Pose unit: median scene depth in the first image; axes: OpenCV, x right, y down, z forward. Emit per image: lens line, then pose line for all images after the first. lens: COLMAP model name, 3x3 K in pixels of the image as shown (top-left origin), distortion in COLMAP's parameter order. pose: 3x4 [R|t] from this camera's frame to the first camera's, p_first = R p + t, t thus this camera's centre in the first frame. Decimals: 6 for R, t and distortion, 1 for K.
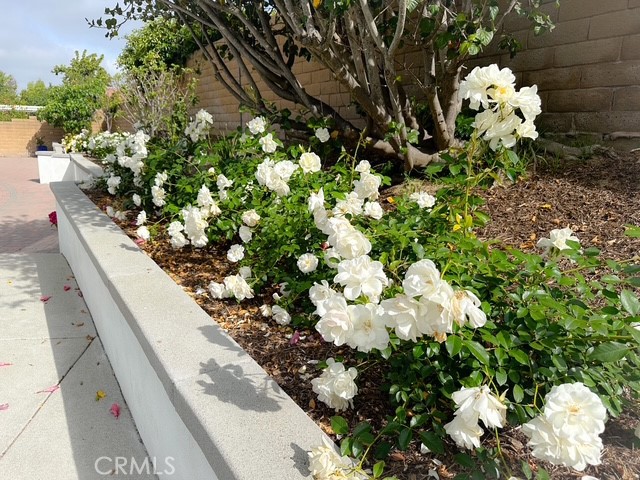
lens RADIAL K [[444.8, 0, 318.9], [0, 444.8, 242.2], [0, 0, 1]] dist [-0.002408, -0.001093]
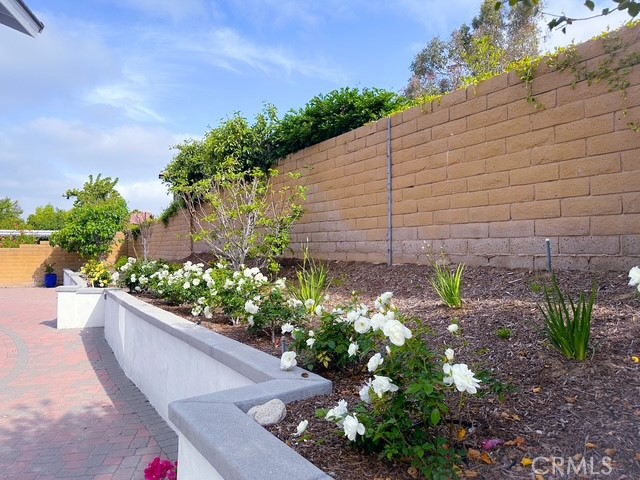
lens RADIAL K [[444.8, 0, 318.7], [0, 444.8, 241.5], [0, 0, 1]] dist [-0.002408, -0.001093]
pose [[0.999339, -0.030536, 0.019738, -0.122299], [0.034520, 0.967299, -0.251279, -0.044215], [-0.011420, 0.251794, 0.967713, 0.145498]]
